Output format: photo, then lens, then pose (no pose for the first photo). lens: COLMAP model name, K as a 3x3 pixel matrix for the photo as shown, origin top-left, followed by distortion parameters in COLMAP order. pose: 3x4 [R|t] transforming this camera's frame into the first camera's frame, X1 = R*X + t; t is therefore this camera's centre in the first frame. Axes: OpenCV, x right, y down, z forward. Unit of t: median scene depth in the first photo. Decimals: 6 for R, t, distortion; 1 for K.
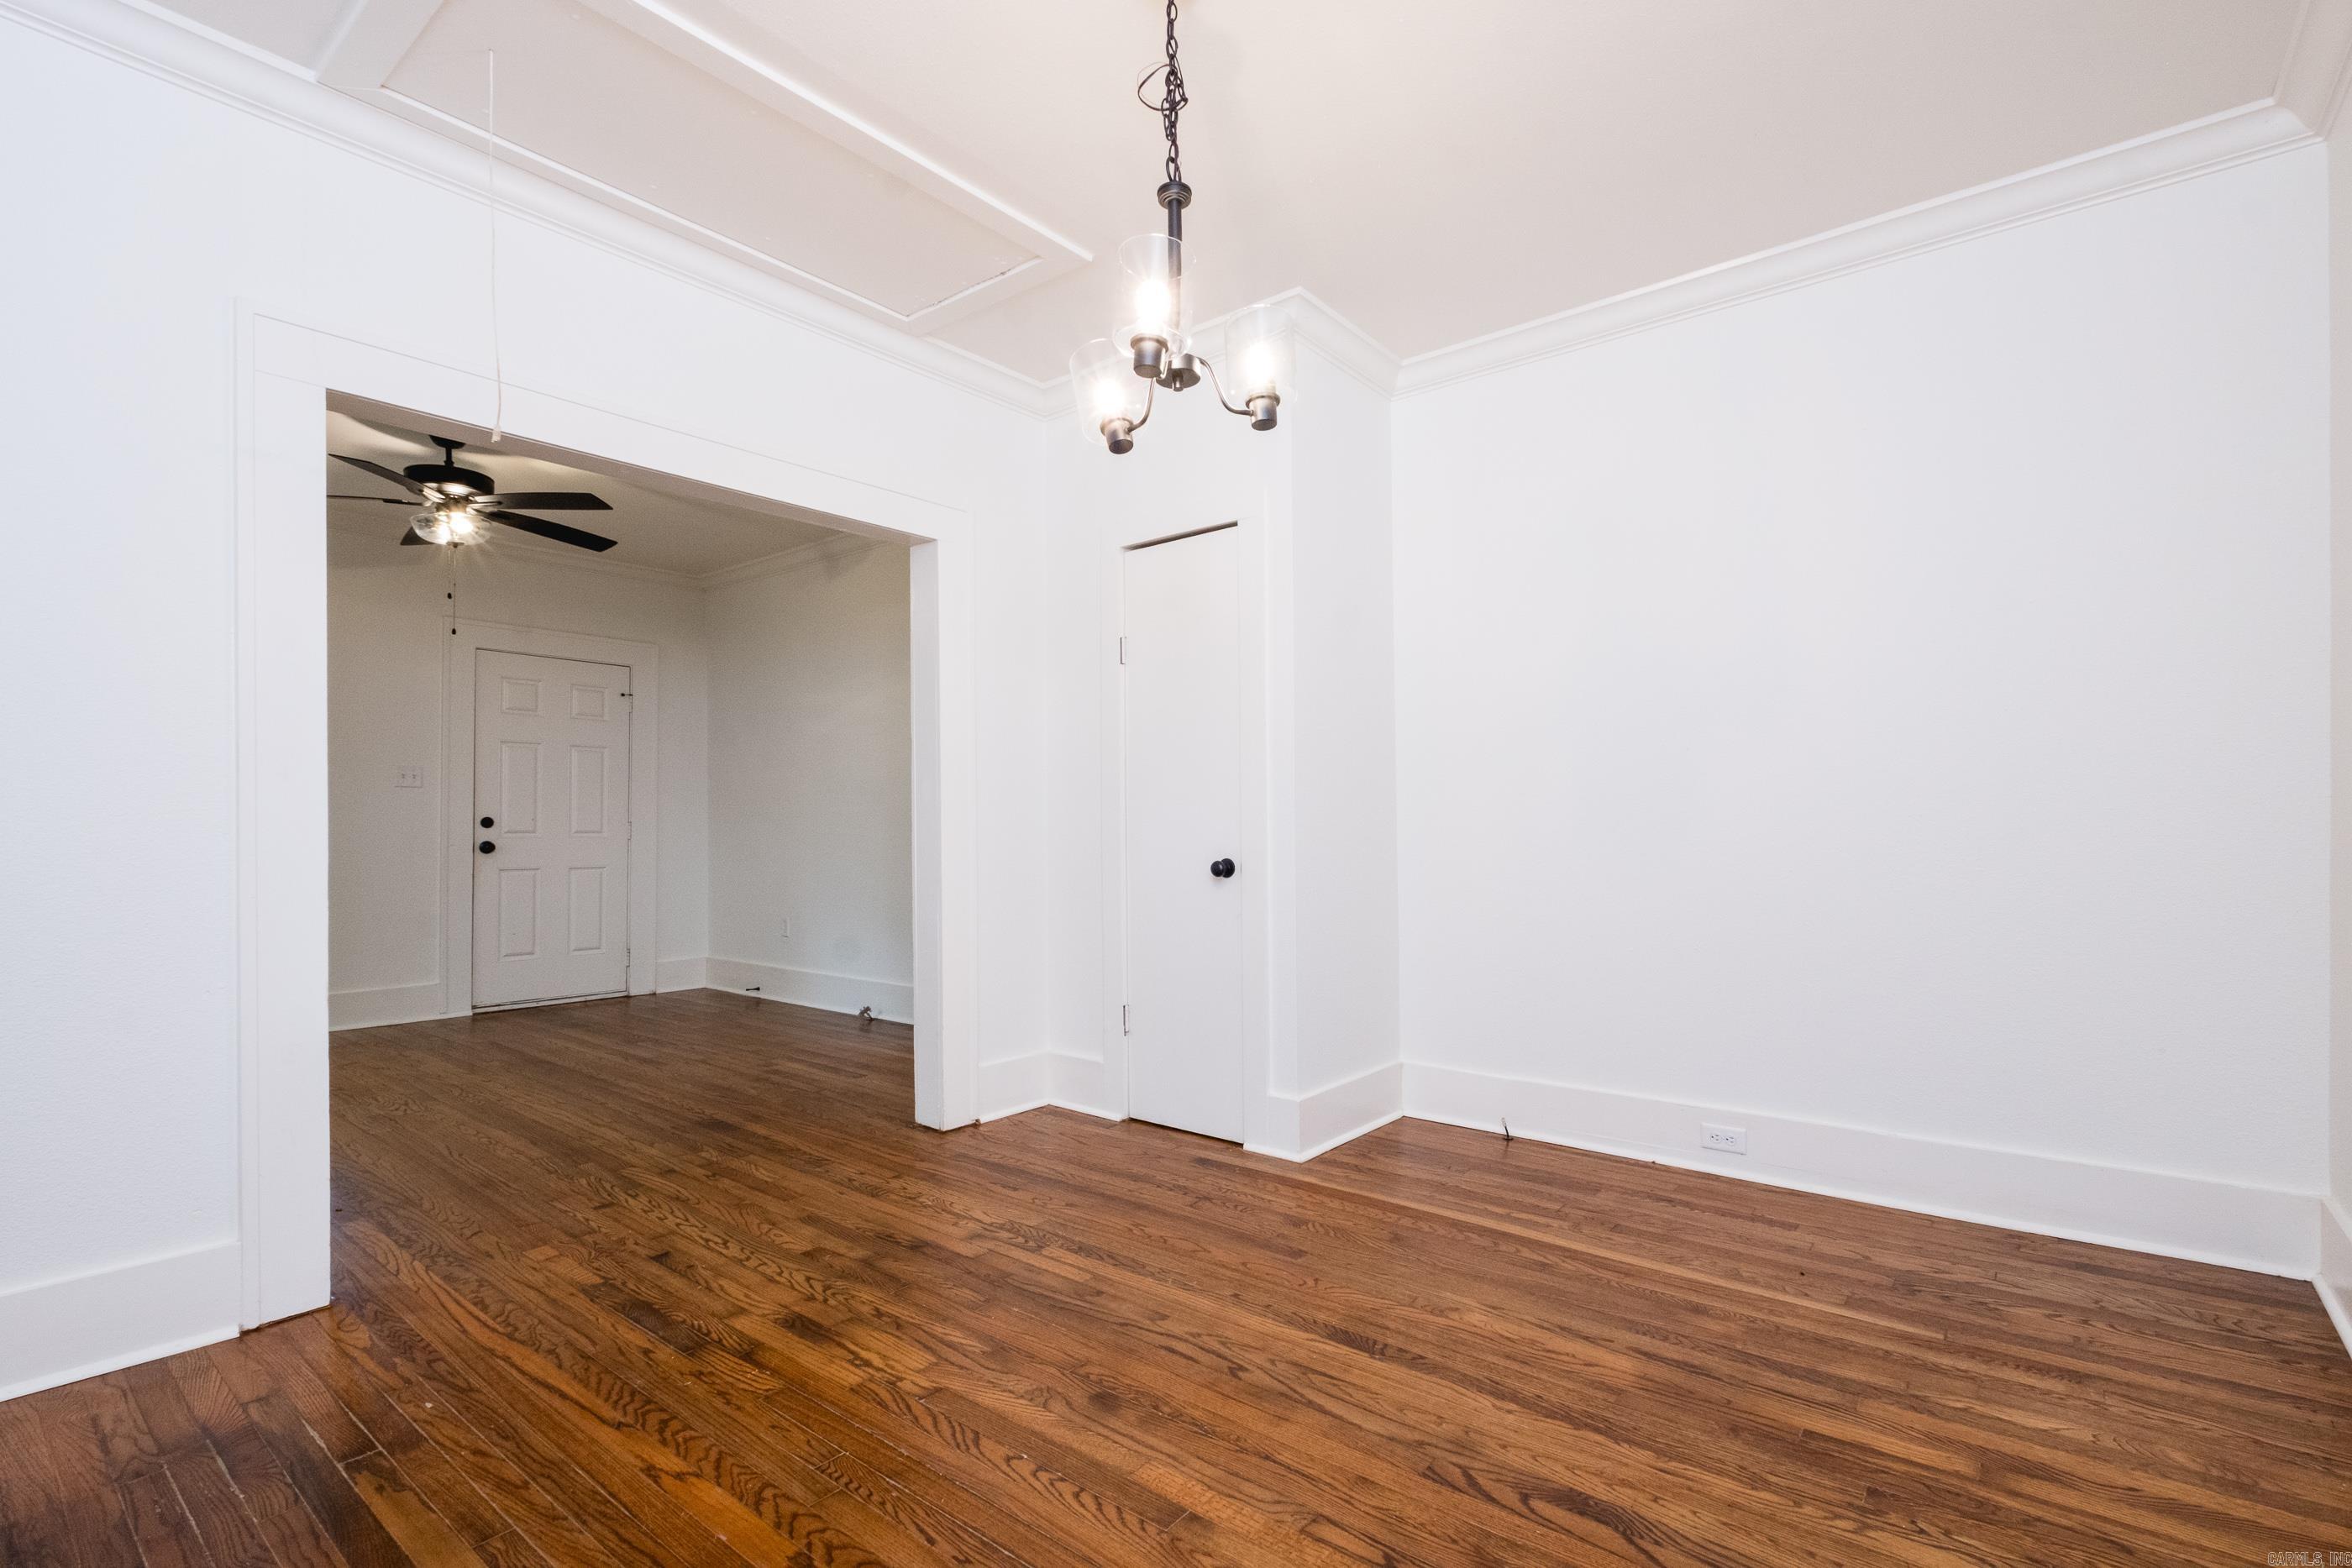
lens RADIAL K [[1019.3, 0, 1185.8], [0, 1019.3, 822.3], [0, 0, 1]] dist [0.010487, -0.006060]
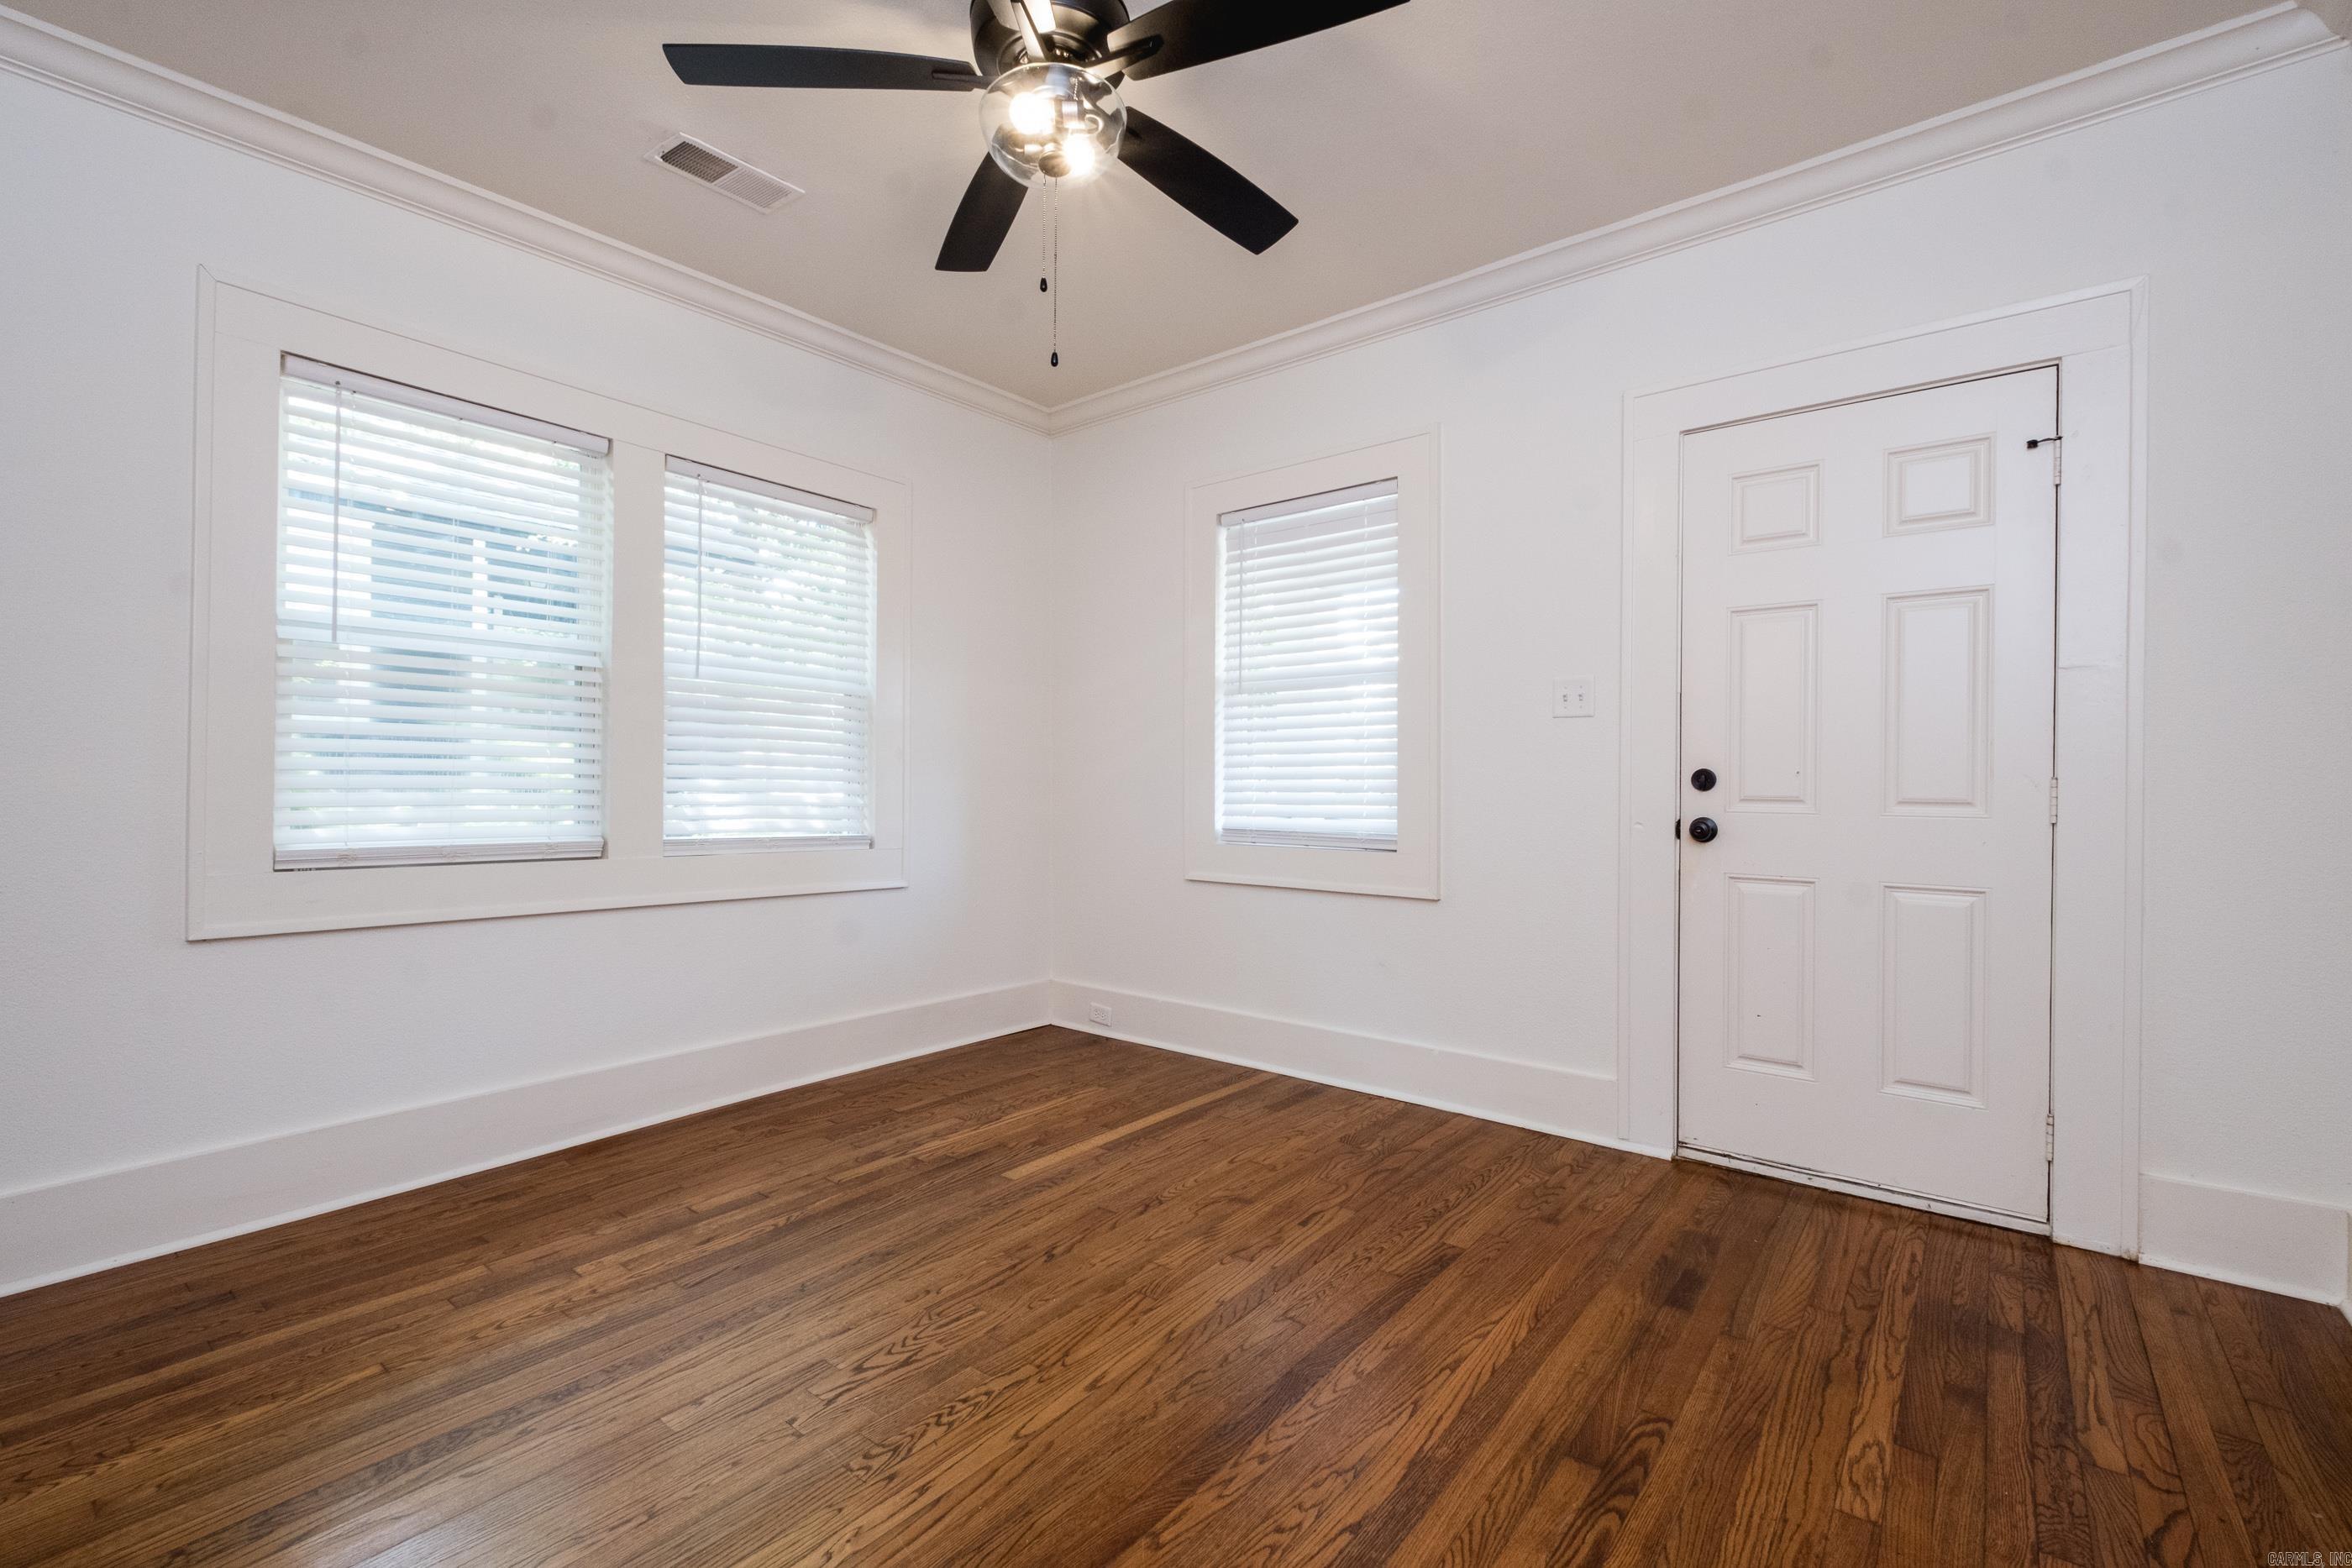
lens RADIAL K [[1019.3, 0, 1180.3], [0, 1019.3, 778.3], [0, 0, 1]] dist [0.010487, -0.006060]
pose [[-0.016907, -0.001905, -0.999855, -0.389038], [0.005198, 0.999985, -0.001993, -0.002617], [0.999844, -0.005231, -0.016897, 1.623900]]
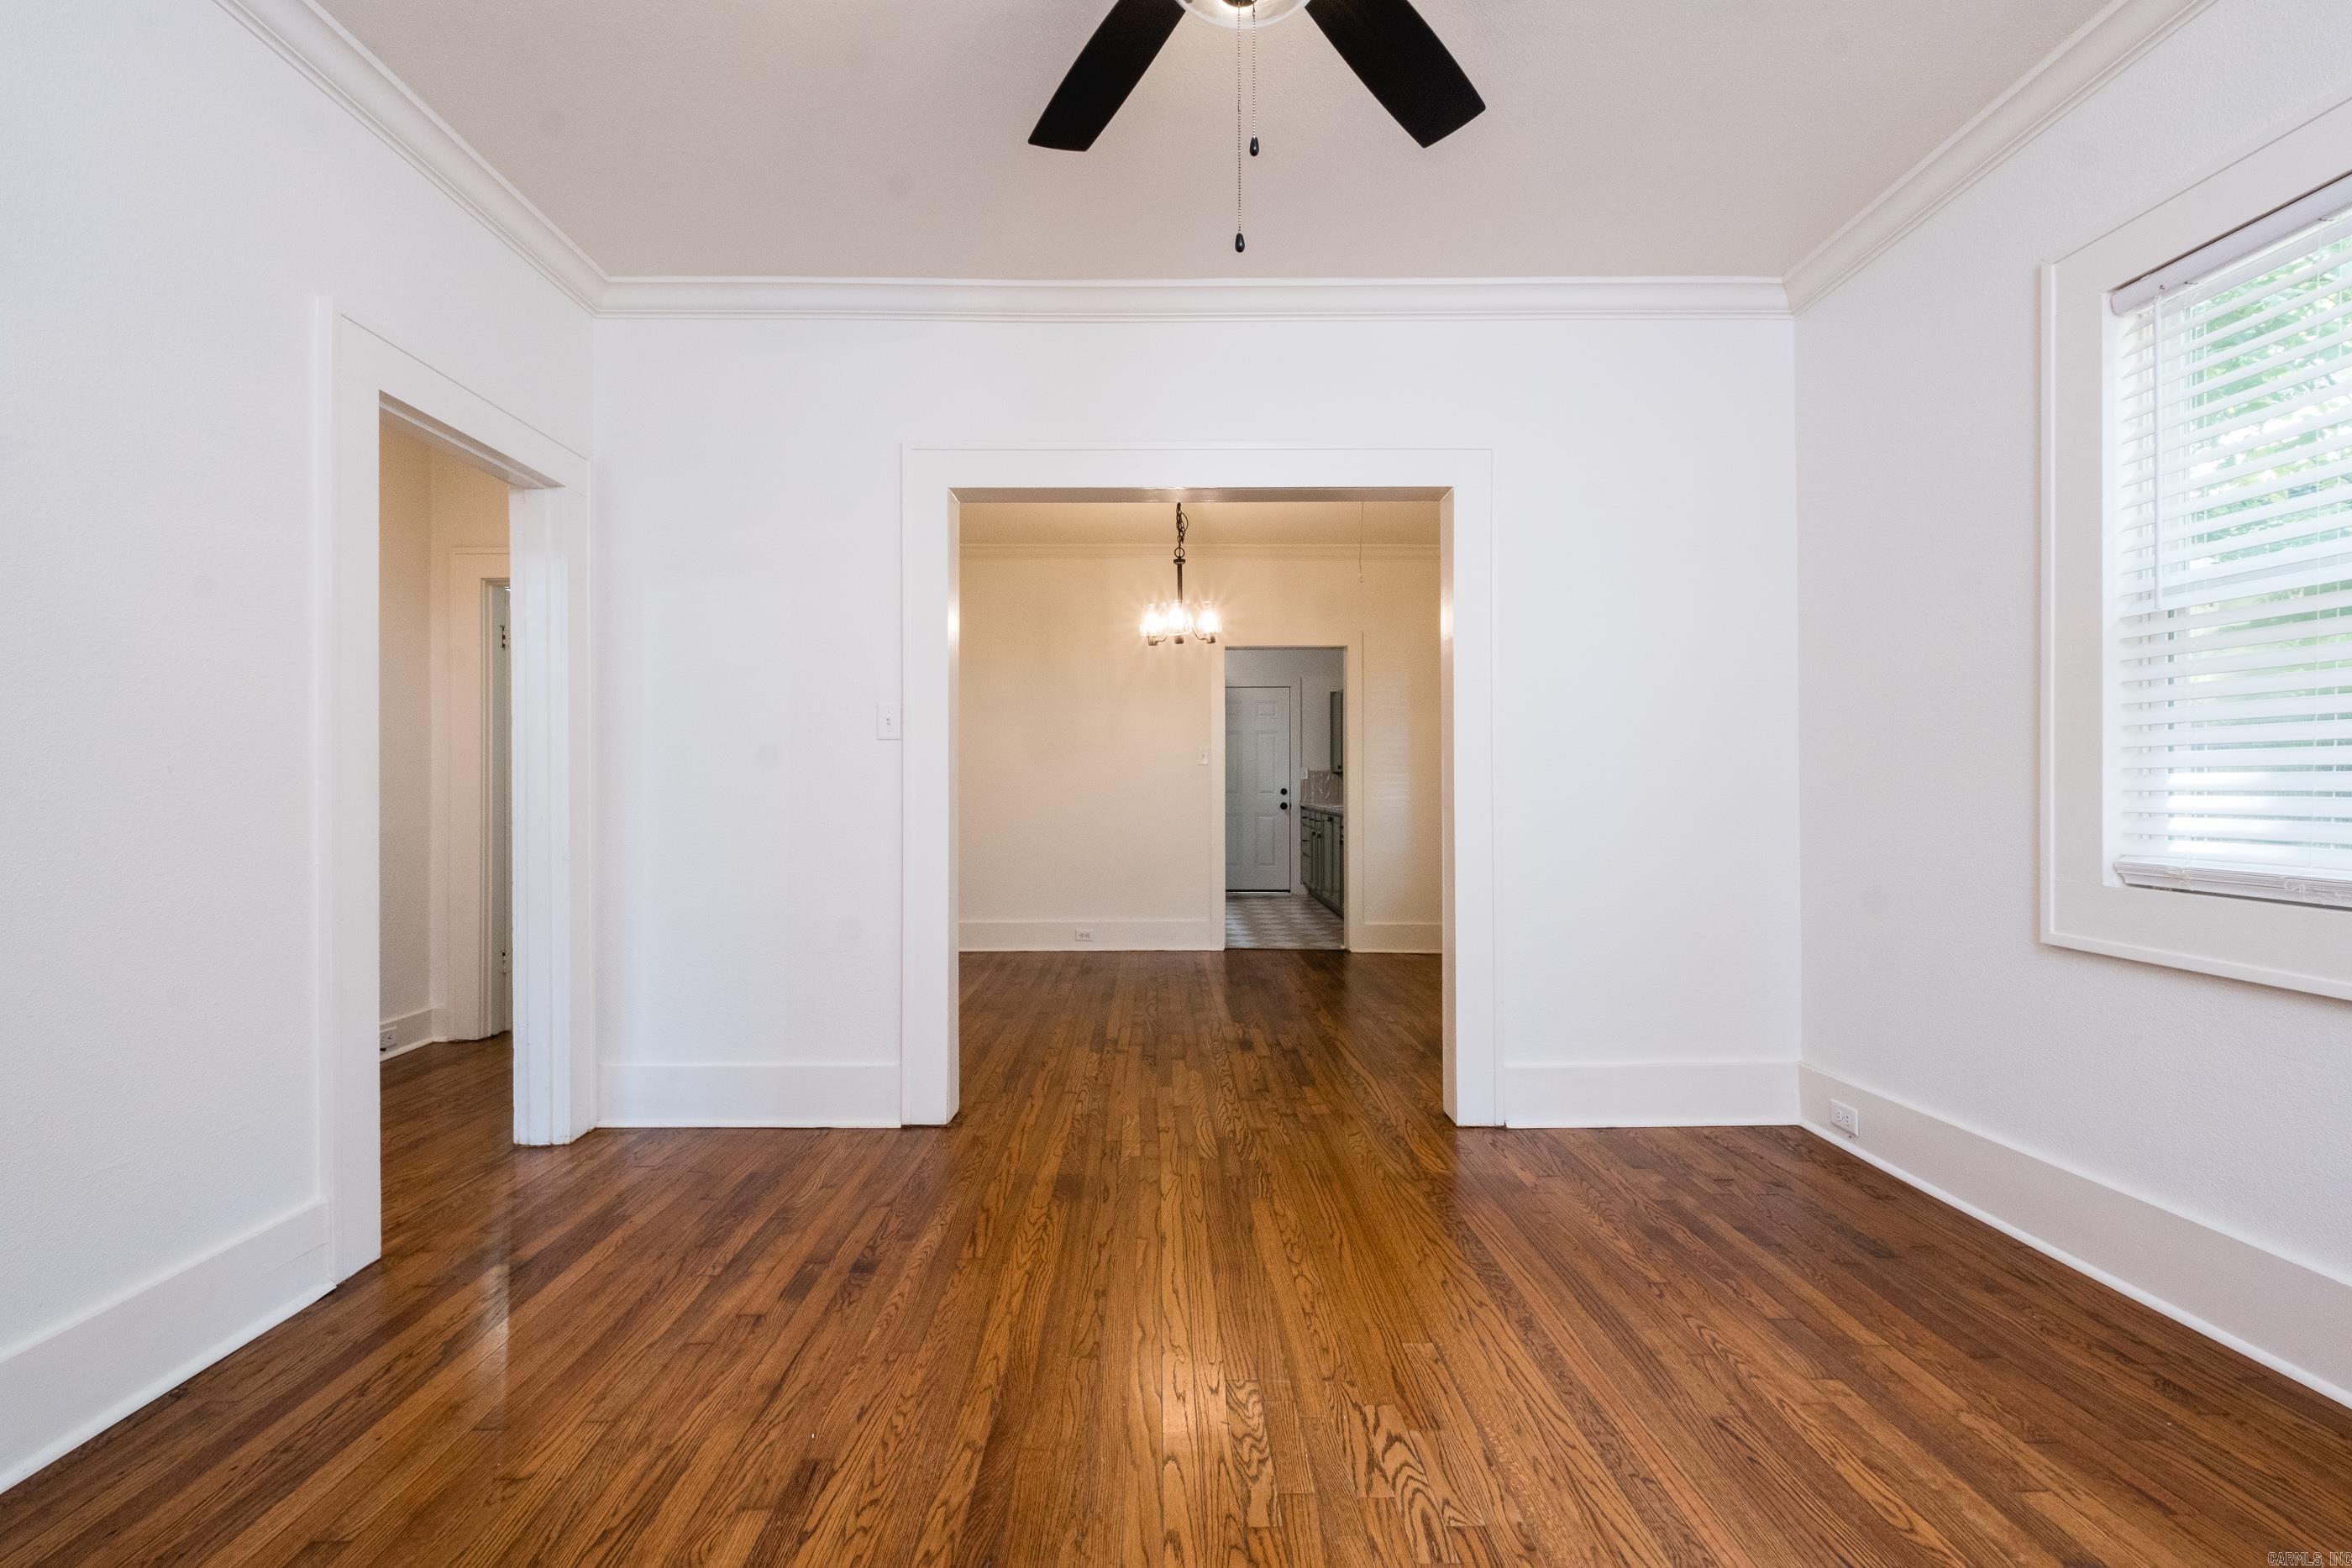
lens RADIAL K [[1019.3, 0, 1153.2], [0, 1019.3, 793.4], [0, 0, 1]] dist [0.010487, -0.006060]
pose [[-0.609878, 0.007479, 0.792460, -1.482202], [0.006557, 0.999969, -0.004391, 0.002416], [-0.792468, 0.002518, -0.609908, 1.889177]]
